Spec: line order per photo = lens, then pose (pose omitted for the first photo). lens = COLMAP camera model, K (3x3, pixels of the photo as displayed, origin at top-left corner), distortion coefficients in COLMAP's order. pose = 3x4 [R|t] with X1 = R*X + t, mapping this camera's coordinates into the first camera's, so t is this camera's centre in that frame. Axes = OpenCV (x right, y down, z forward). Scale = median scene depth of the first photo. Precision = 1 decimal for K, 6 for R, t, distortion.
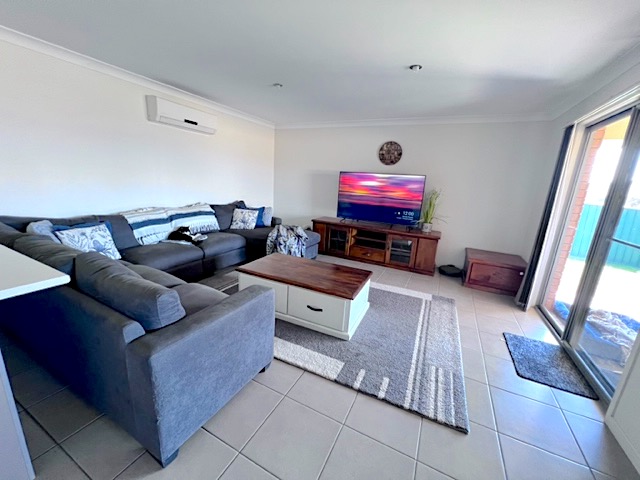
lens RADIAL K [[256.4, 0, 320.5], [0, 256.4, 239.9], [0, 0, 1]] dist [0.001224, 0.000263]
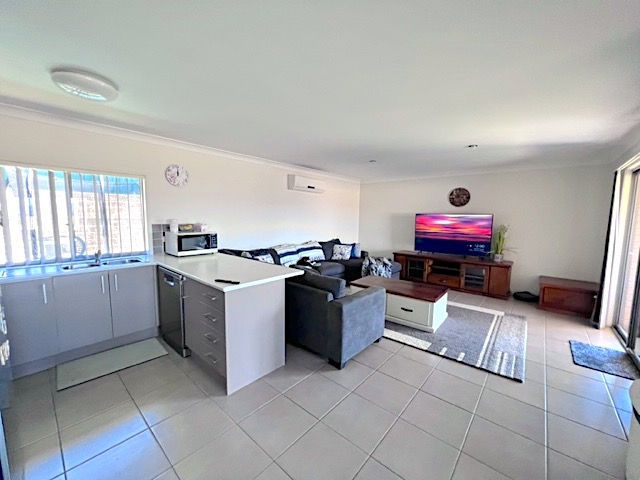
lens RADIAL K [[256.4, 0, 321.0], [0, 256.4, 242.6], [0, 0, 1]] dist [0.001224, 0.000263]
pose [[0.968447, -0.019532, -0.248454, -0.089731], [-0.014774, 0.990671, -0.135469, 0.067891], [0.248782, 0.134865, 0.959124, -0.408416]]
